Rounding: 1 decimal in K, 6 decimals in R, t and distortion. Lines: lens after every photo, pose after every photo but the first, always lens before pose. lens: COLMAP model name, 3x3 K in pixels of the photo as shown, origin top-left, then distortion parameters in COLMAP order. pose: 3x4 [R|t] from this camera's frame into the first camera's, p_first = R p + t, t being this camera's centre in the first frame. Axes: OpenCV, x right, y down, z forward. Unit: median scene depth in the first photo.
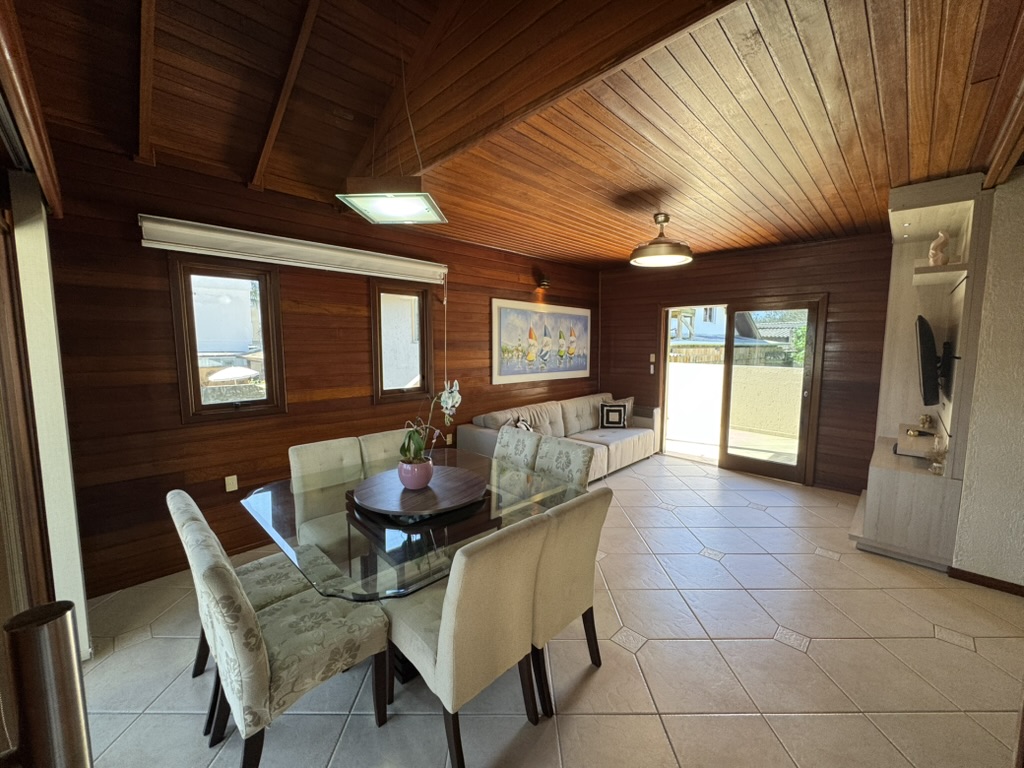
lens RADIAL K [[409.4, 0, 510.6], [0, 409.4, 383.0], [0, 0, 1]] dist [0.006480, 0.000205]
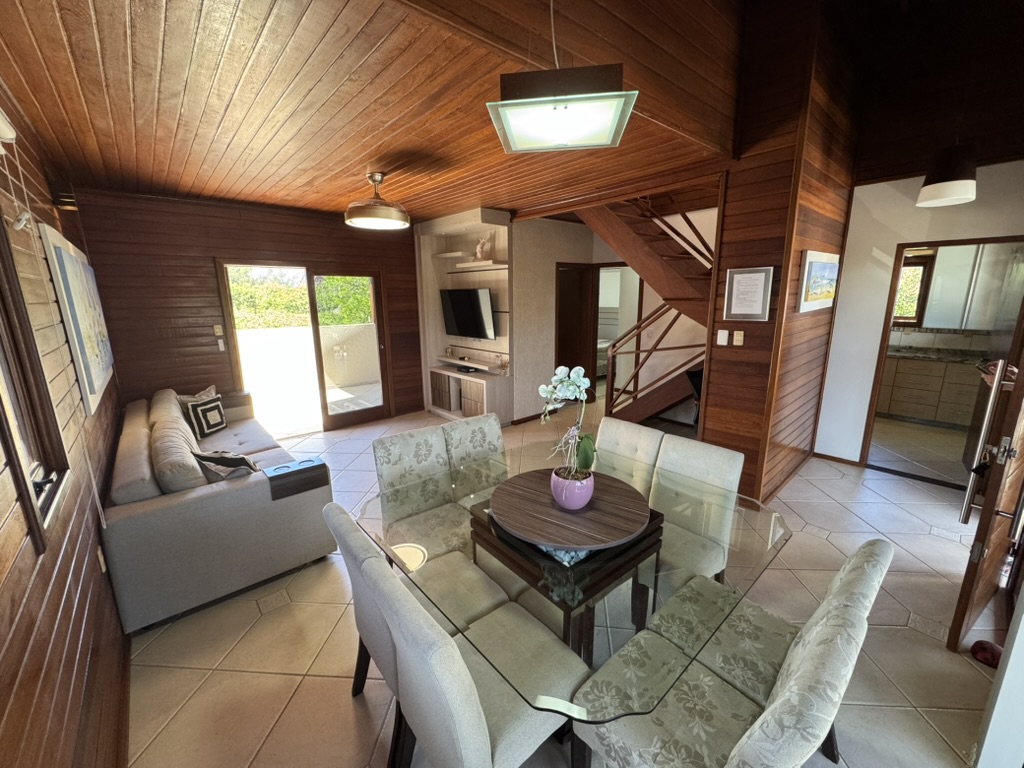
lens RADIAL K [[409.4, 0, 510.5], [0, 409.4, 383.2], [0, 0, 1]] dist [0.006480, 0.000205]
pose [[0.065928, -0.217233, 0.973891, -0.432319], [0.111871, 0.971470, 0.209120, -0.072433], [-0.991533, 0.095164, 0.088349, 0.452390]]
